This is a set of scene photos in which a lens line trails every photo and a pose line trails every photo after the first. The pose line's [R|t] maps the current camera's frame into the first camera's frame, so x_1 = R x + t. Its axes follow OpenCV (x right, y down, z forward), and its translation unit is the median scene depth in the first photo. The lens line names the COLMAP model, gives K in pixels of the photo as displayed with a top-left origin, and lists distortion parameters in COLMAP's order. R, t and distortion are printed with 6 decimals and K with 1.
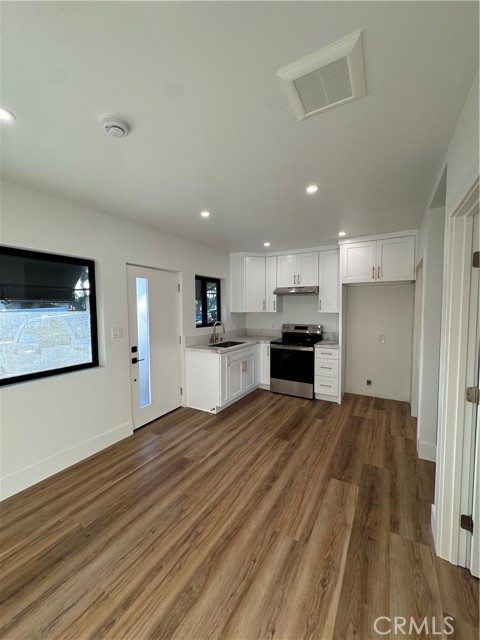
lens RADIAL K [[254.2, 0, 239.1], [0, 254.2, 320.7], [0, 0, 1]] dist [0.000516, 0.000477]
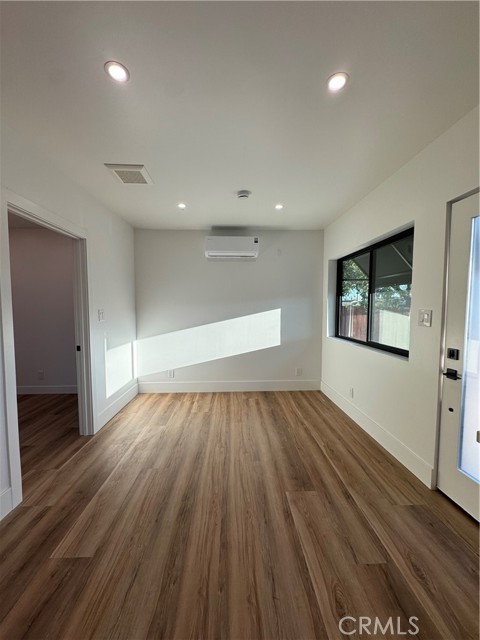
lens RADIAL K [[254.2, 0, 239.1], [0, 254.2, 320.7], [0, 0, 1]] dist [0.000516, 0.000477]
pose [[-0.841969, 0.036866, -0.538265, 0.358520], [-0.021691, 0.994543, 0.102046, -0.006808], [0.539090, 0.097595, -0.836575, 1.577442]]
